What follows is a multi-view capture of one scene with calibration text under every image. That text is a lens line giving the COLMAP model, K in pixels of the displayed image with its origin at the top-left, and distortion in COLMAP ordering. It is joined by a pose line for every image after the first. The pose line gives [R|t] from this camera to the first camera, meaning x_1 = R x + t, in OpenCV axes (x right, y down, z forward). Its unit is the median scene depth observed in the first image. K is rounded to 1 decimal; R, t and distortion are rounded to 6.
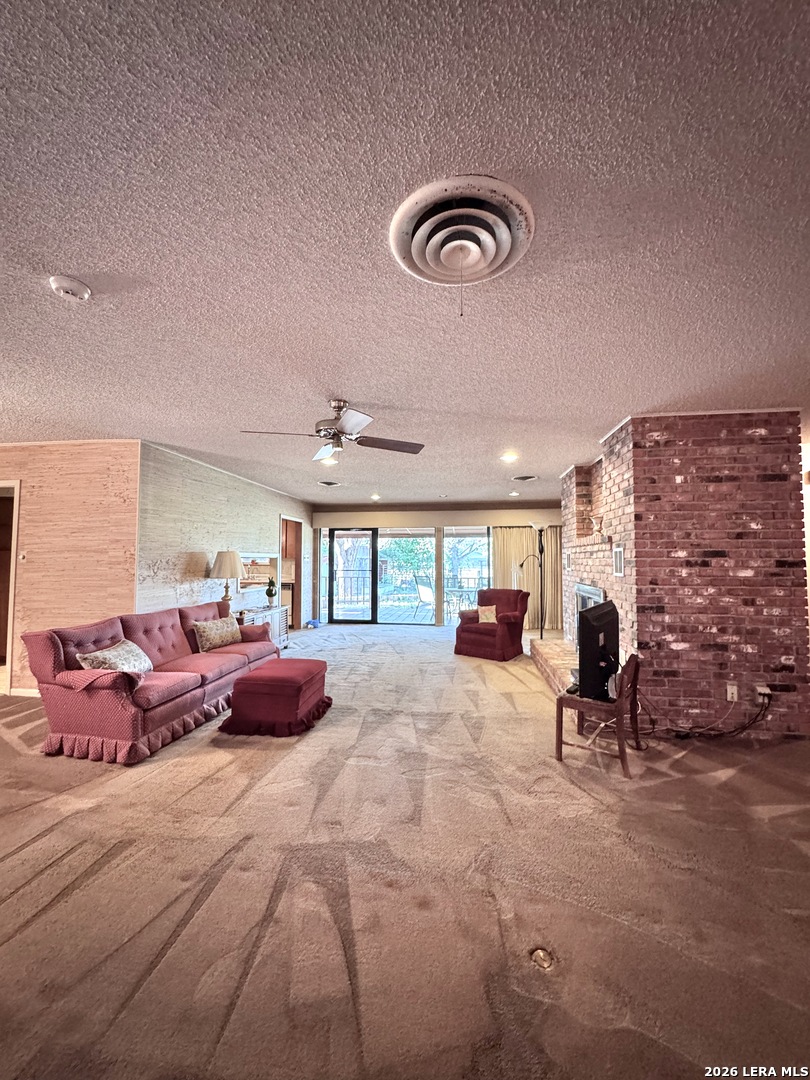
lens RADIAL K [[429.4, 0, 404.8], [0, 429.4, 541.1], [0, 0, 1]] dist [-0.003659, 0.000435]
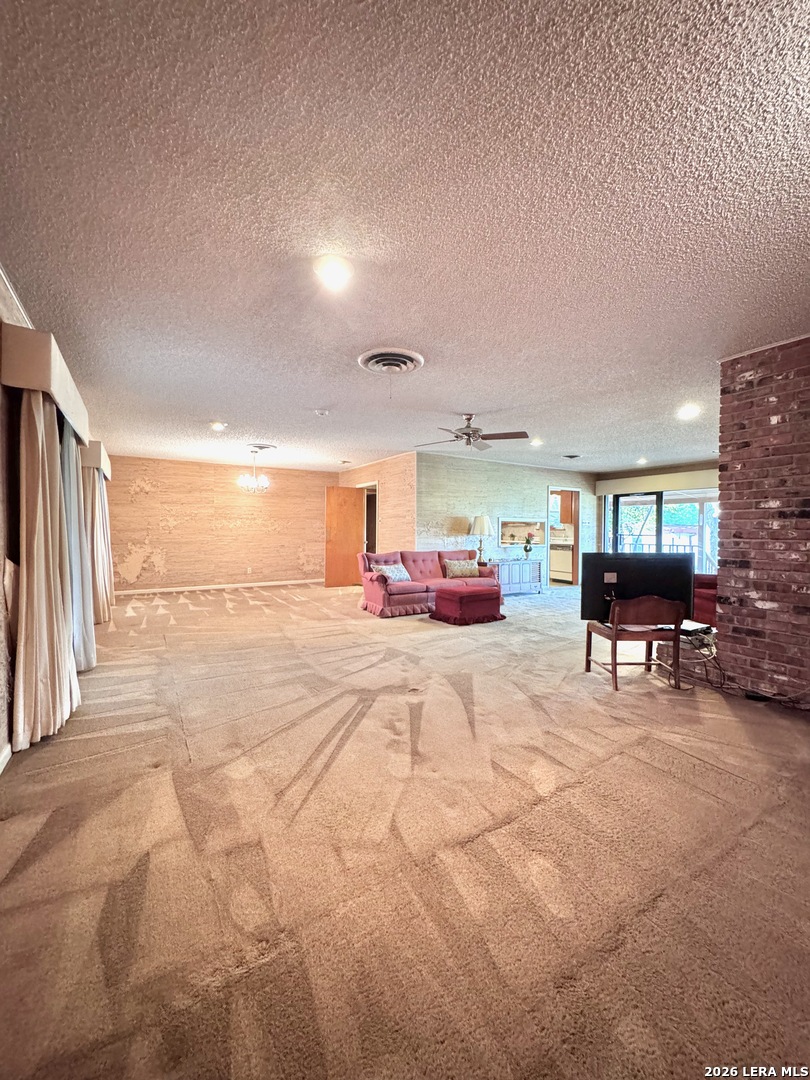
lens RADIAL K [[429.4, 0, 409.3], [0, 429.4, 542.8], [0, 0, 1]] dist [-0.003659, 0.000435]
pose [[0.638921, 0.026435, -0.768818, 0.846555], [0.025890, 0.998104, 0.055834, 0.040801], [0.768836, -0.055578, 0.637026, -0.161198]]
